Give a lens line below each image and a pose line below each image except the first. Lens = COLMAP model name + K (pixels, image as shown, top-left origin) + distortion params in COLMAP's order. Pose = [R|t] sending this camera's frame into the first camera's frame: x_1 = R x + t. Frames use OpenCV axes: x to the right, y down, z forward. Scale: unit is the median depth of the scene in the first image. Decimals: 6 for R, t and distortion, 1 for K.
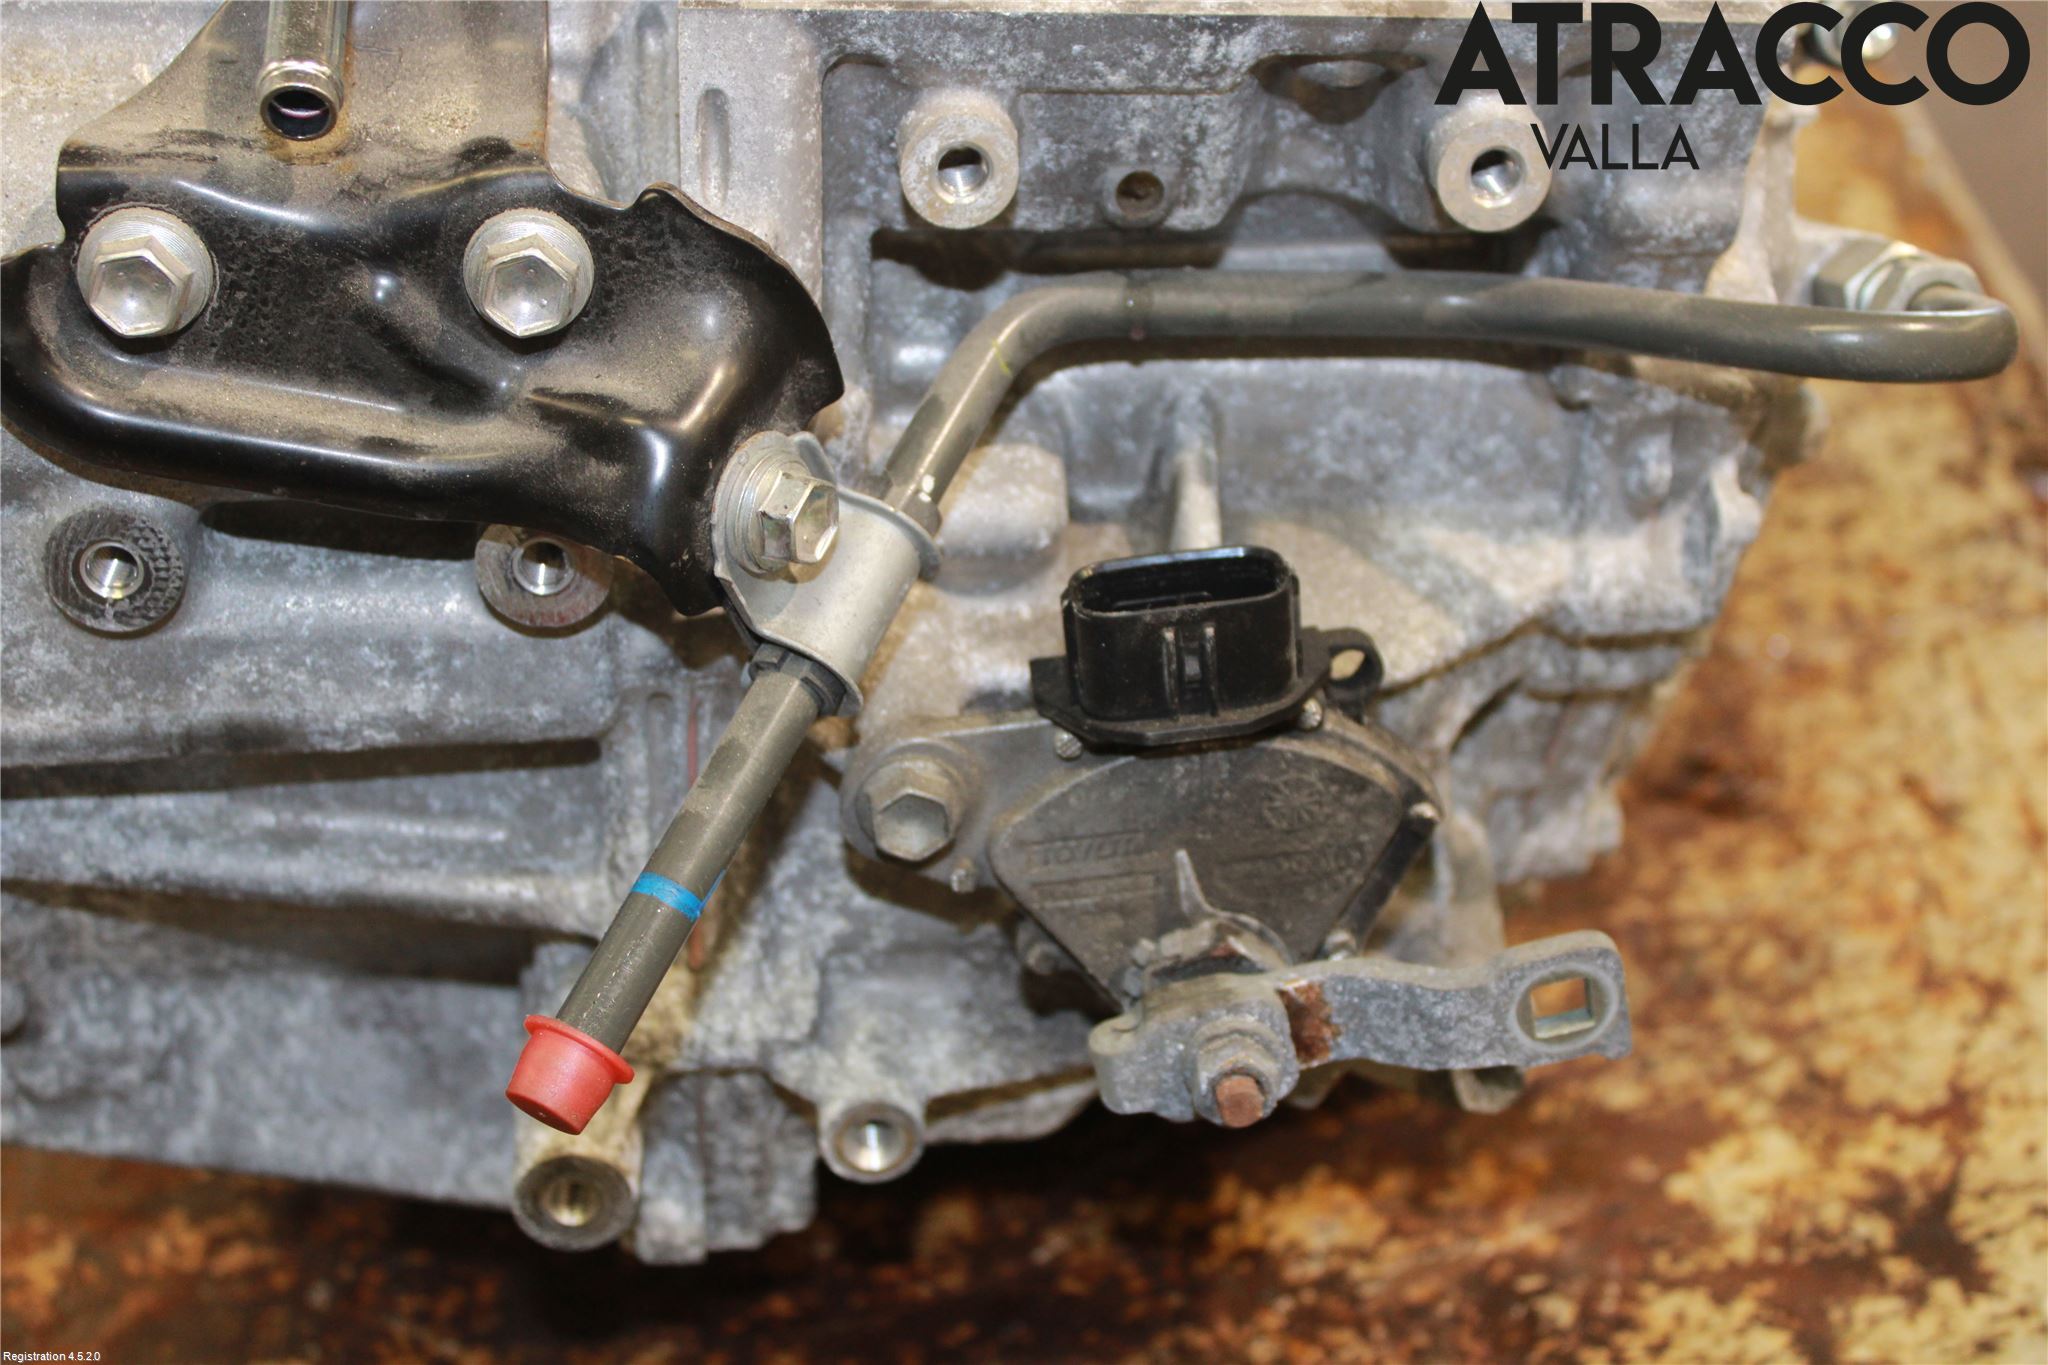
lens RADIAL K [[2876.5, 0, 1024.0], [0, 2876.5, 682.5], [0, 0, 1]] dist [-0.036773, -0.024124]
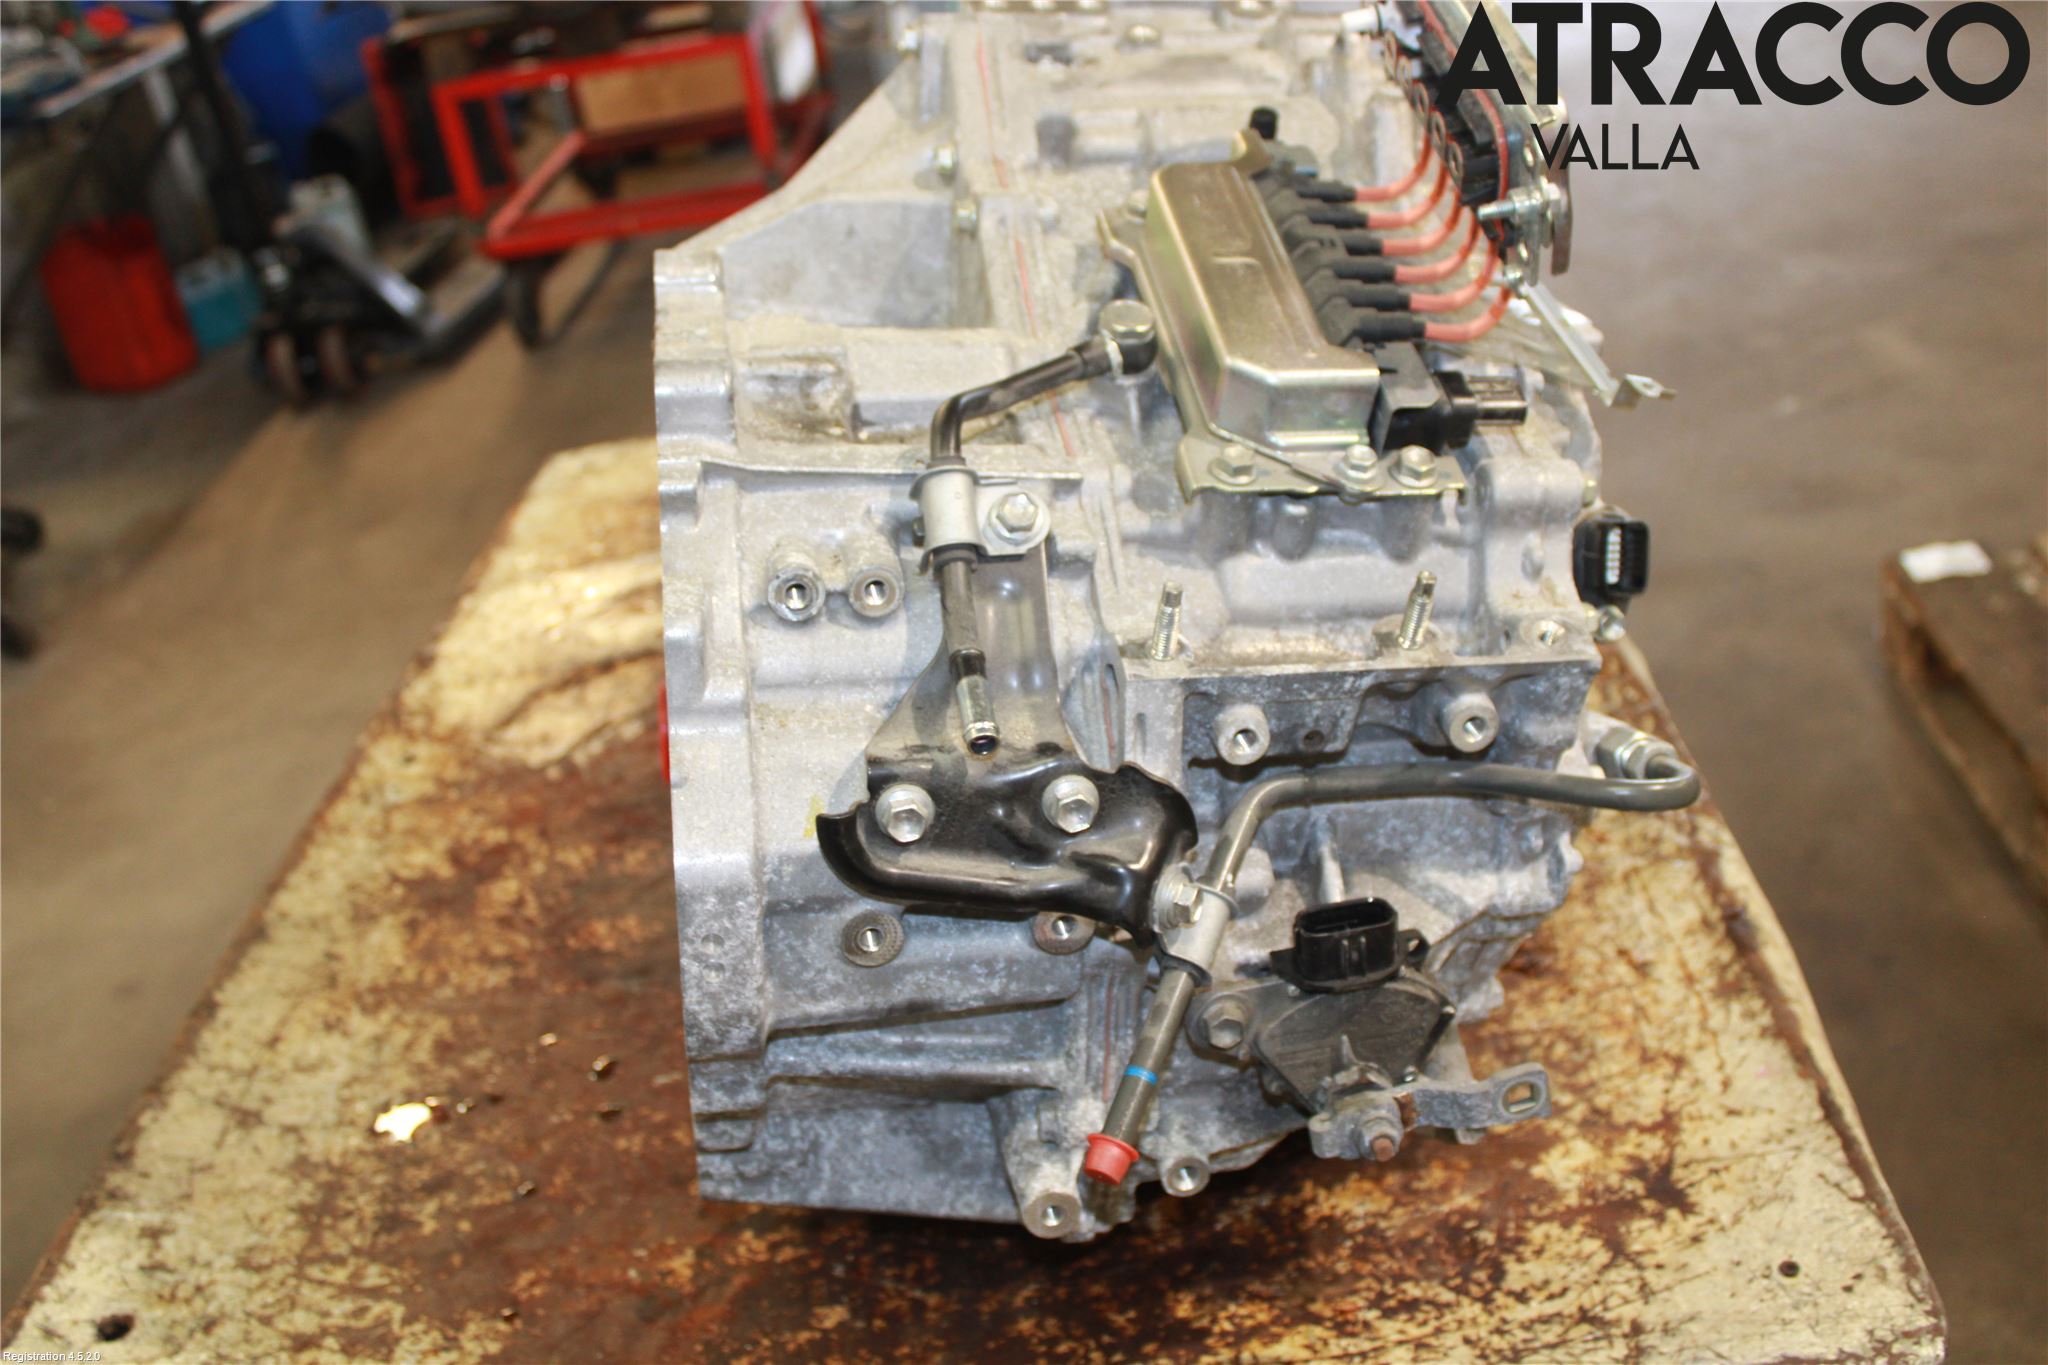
lens RADIAL K [[1978.5, 0, 1024.0], [0, 1978.5, 682.5], [0, 0, 1]] dist [-0.108440, 0.022932]
pose [[0.997271, -0.042603, 0.060290, -0.241922], [0.046933, 0.996276, -0.072326, -0.101940], [-0.056984, 0.074958, 0.995557, -0.448305]]
